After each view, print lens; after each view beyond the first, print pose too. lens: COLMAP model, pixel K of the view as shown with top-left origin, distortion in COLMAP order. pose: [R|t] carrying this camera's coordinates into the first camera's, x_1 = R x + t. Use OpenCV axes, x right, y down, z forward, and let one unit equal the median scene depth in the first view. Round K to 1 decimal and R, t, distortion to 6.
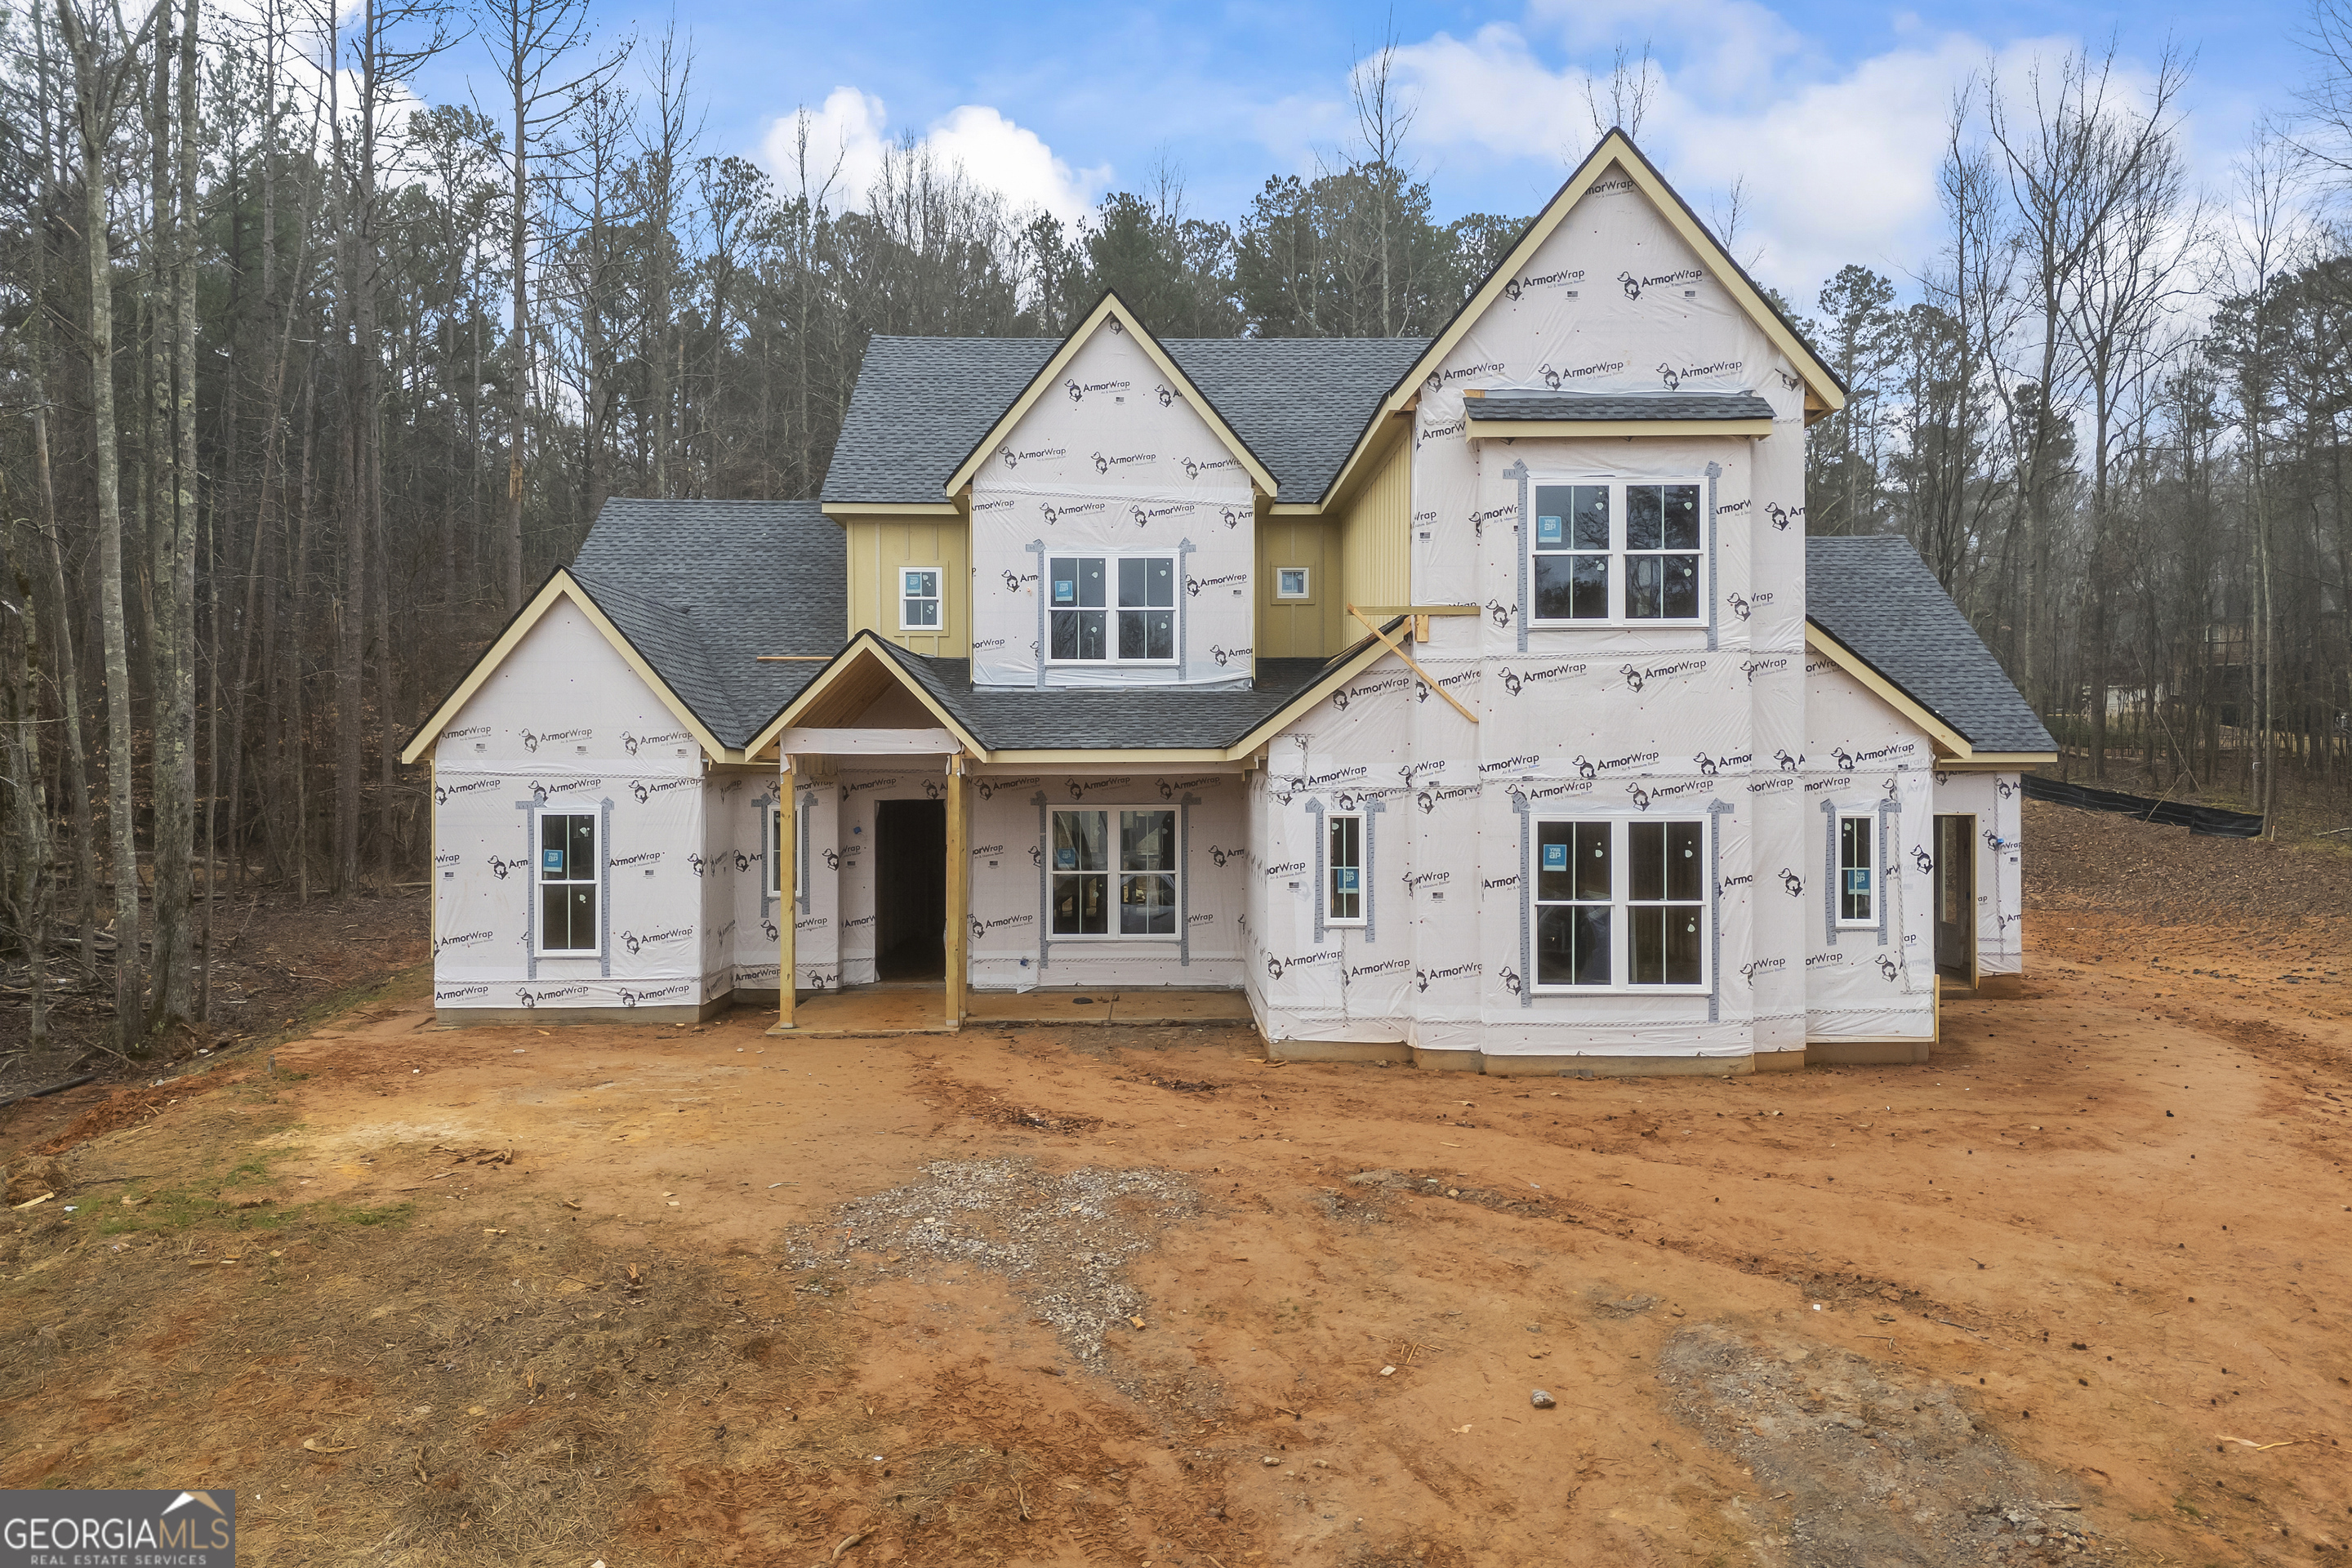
lens RADIAL K [[1718.6, 0, 1176.0], [0, 1718.6, 784.0], [0, 0, 1]] dist [0.098177, -0.110546]
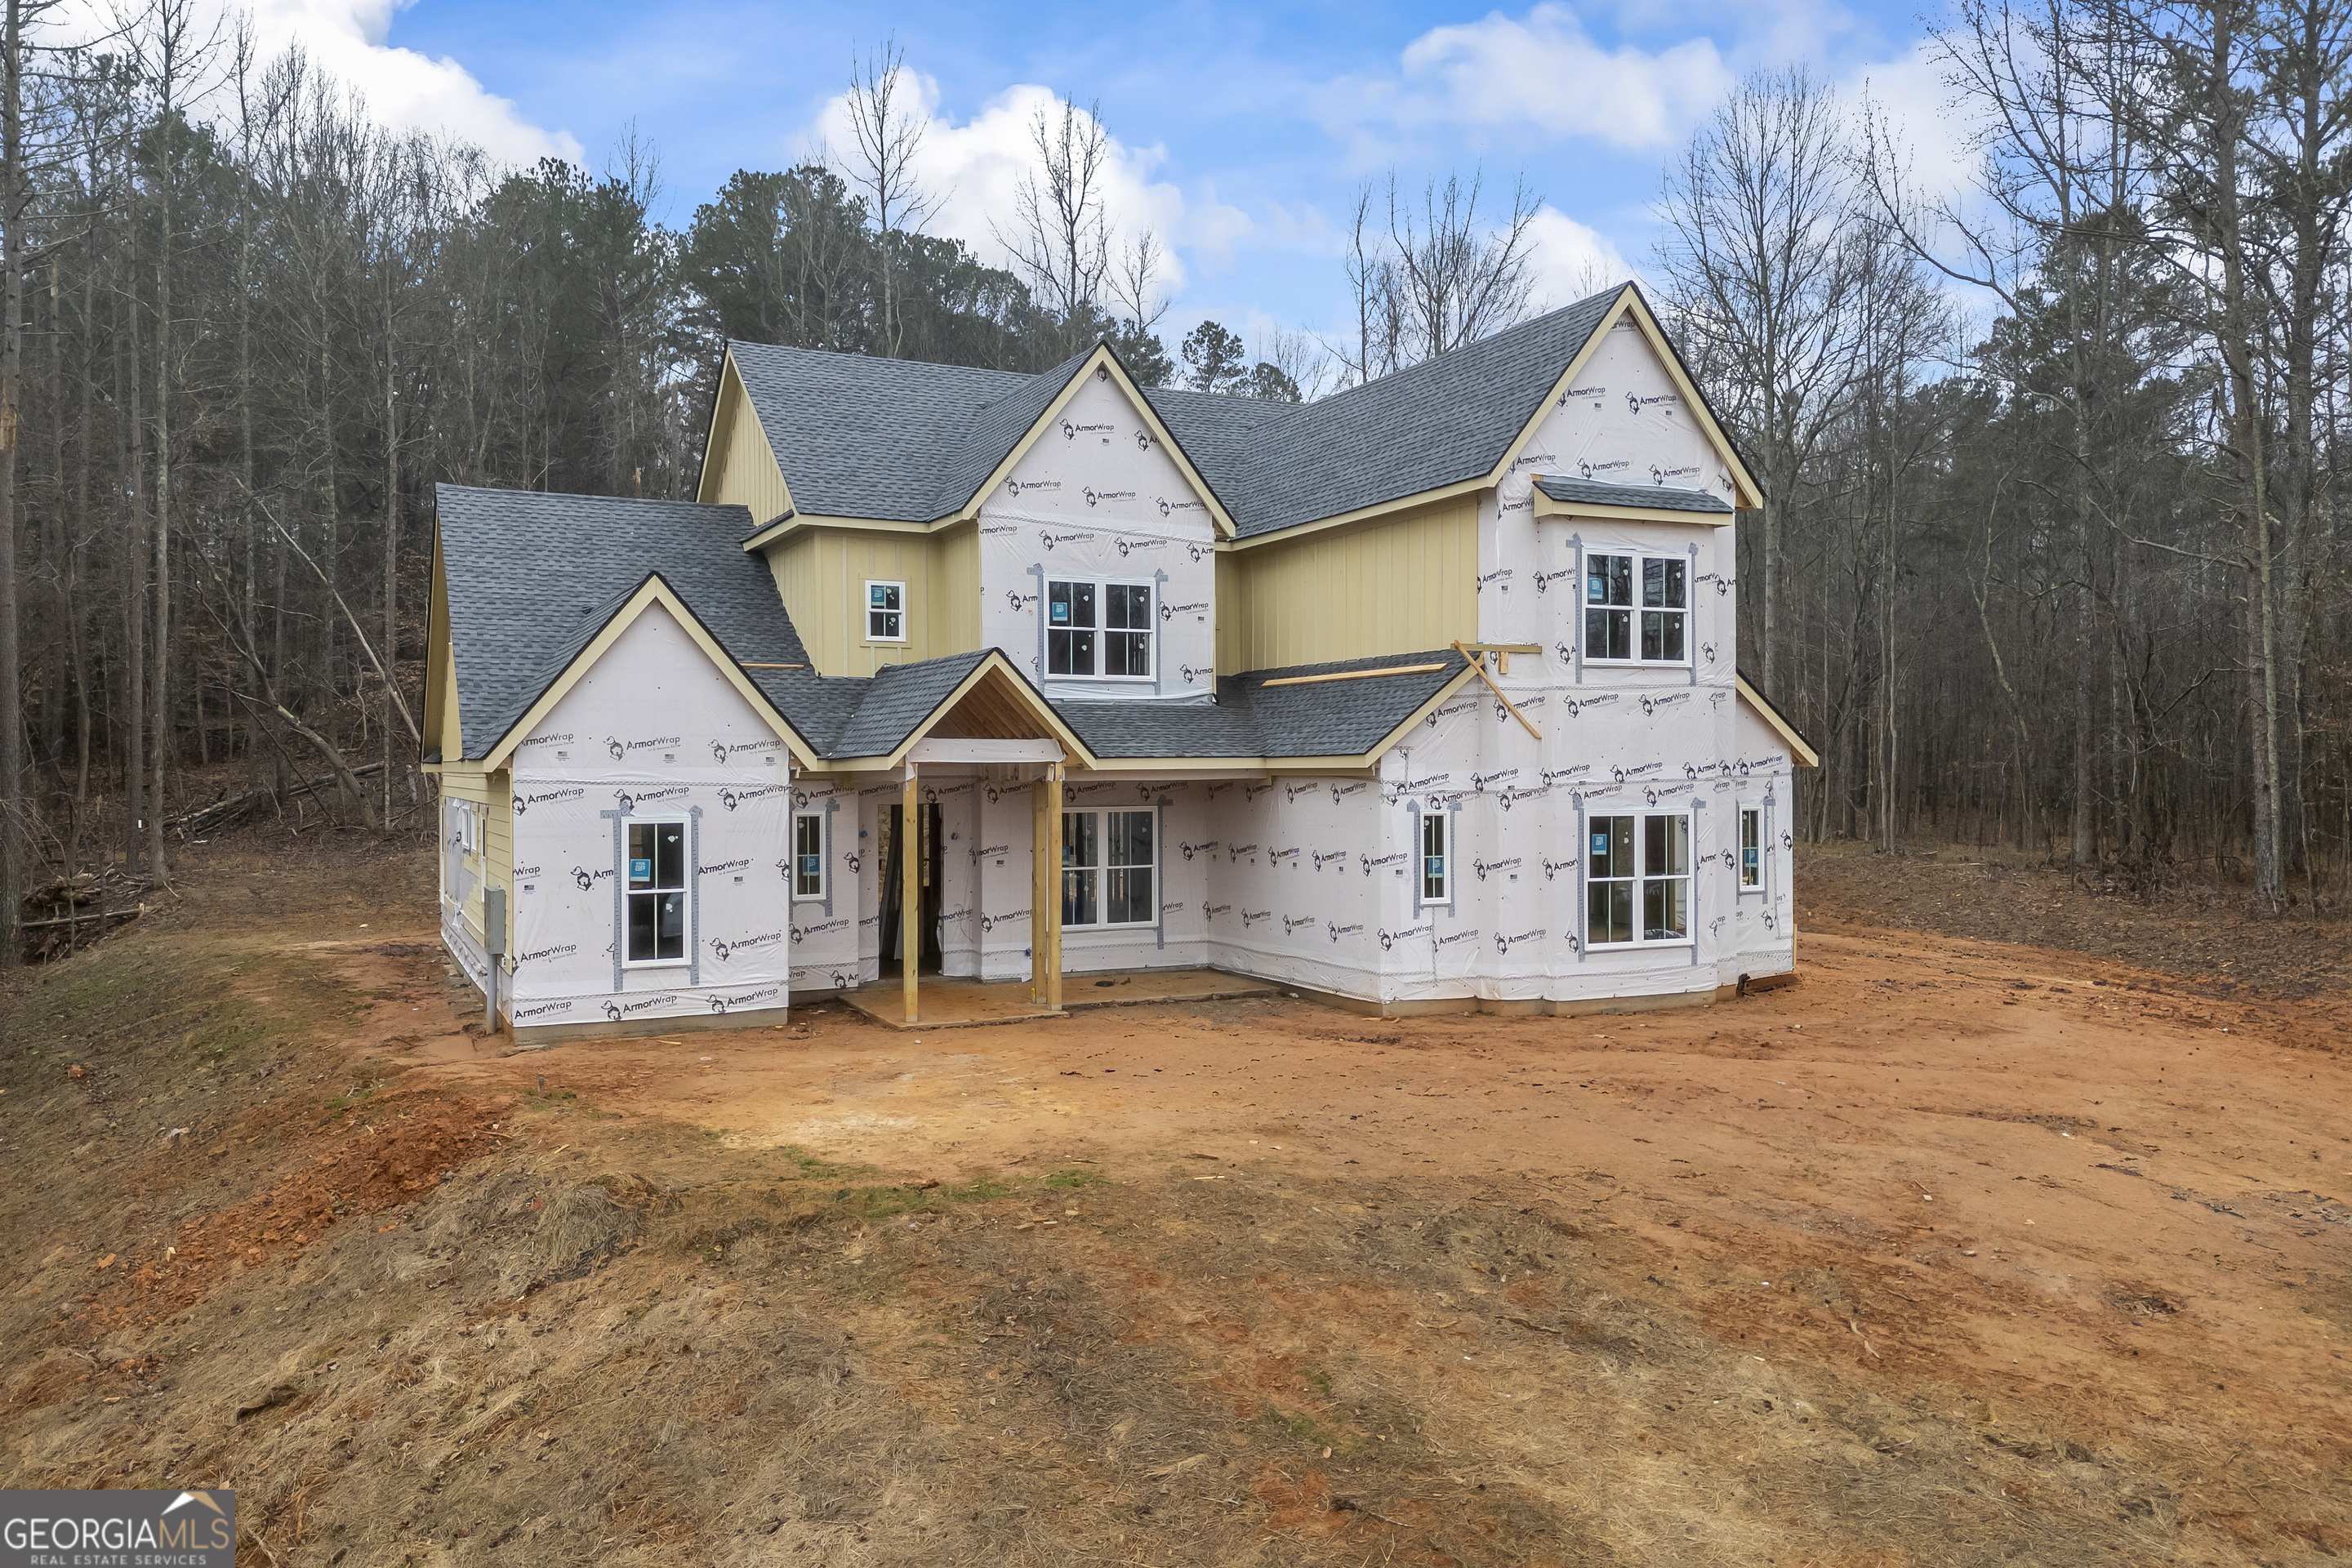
lens RADIAL K [[1718.6, 0, 1176.0], [0, 1718.6, 784.0], [0, 0, 1]] dist [0.098177, -0.110546]
pose [[0.903270, -0.006123, 0.429029, -0.590289], [0.004857, 0.999980, 0.004045, -0.008570], [-0.429045, -0.001569, 0.903282, -0.024165]]
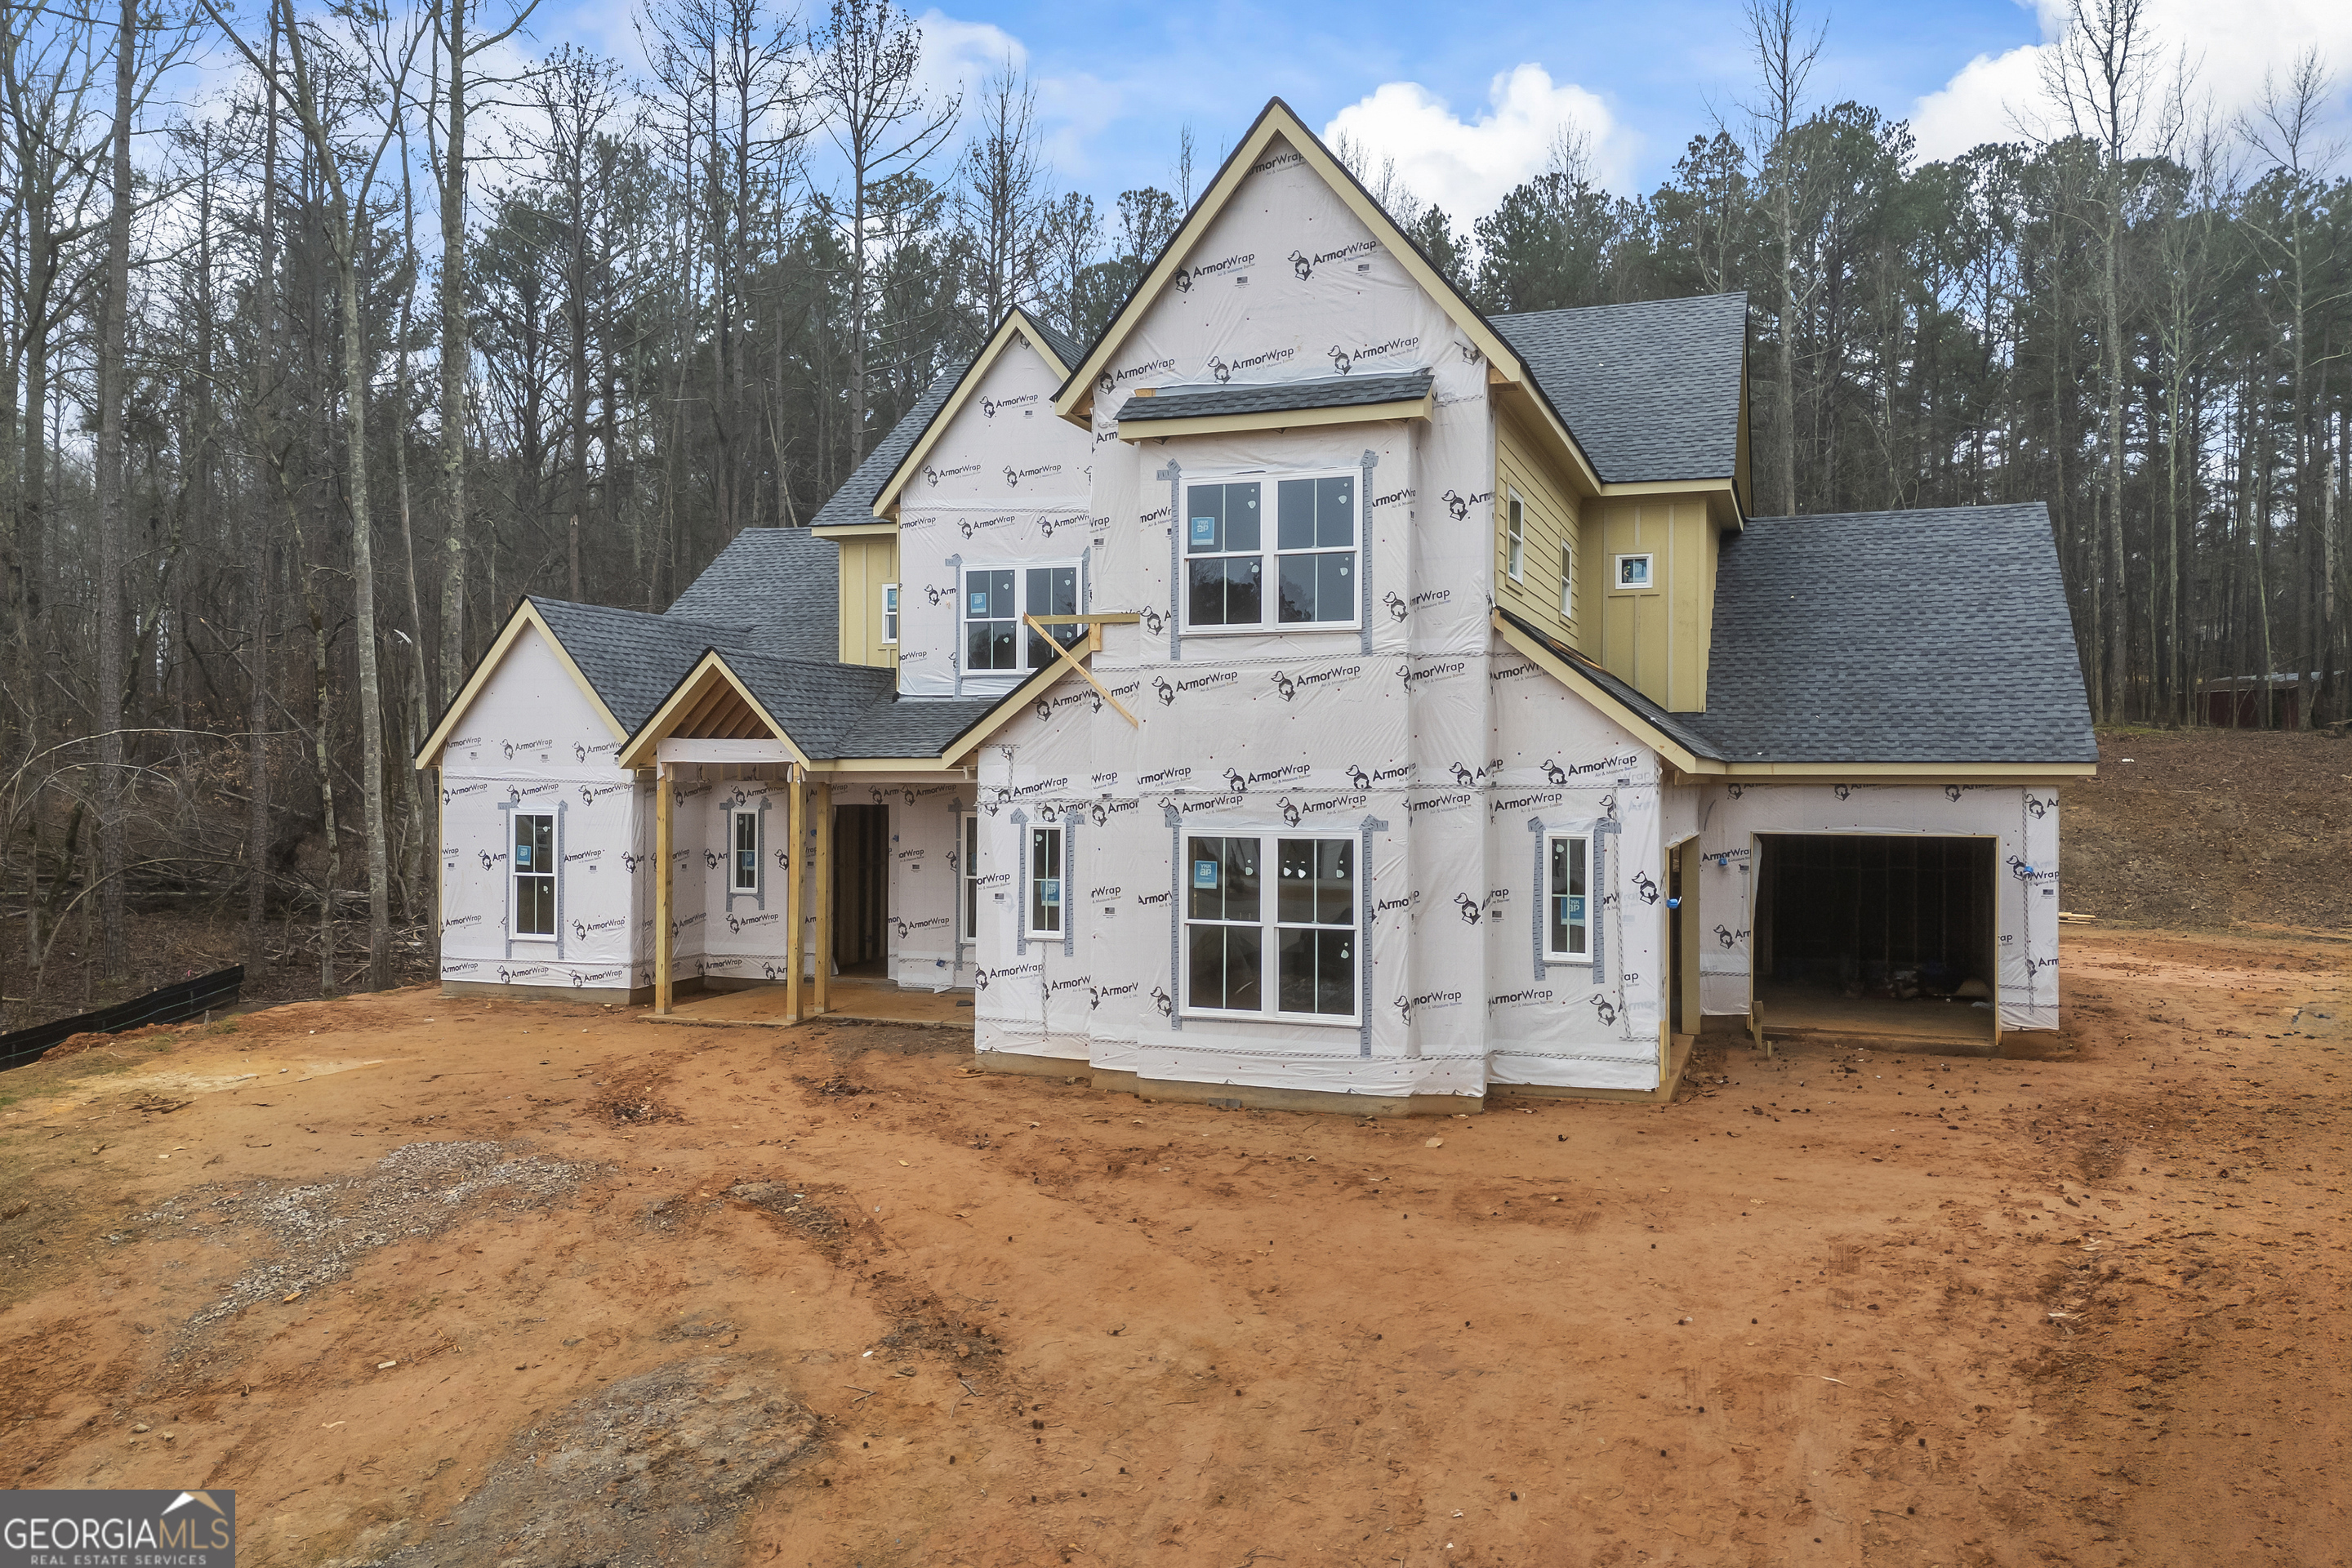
lens RADIAL K [[1718.6, 0, 1176.0], [0, 1718.6, 784.0], [0, 0, 1]] dist [0.098177, -0.110546]
pose [[0.934727, 0.007291, -0.355293, 0.518250], [-0.007119, 0.999973, 0.001791, -0.008769], [0.355296, 0.000855, 0.934753, 0.102963]]
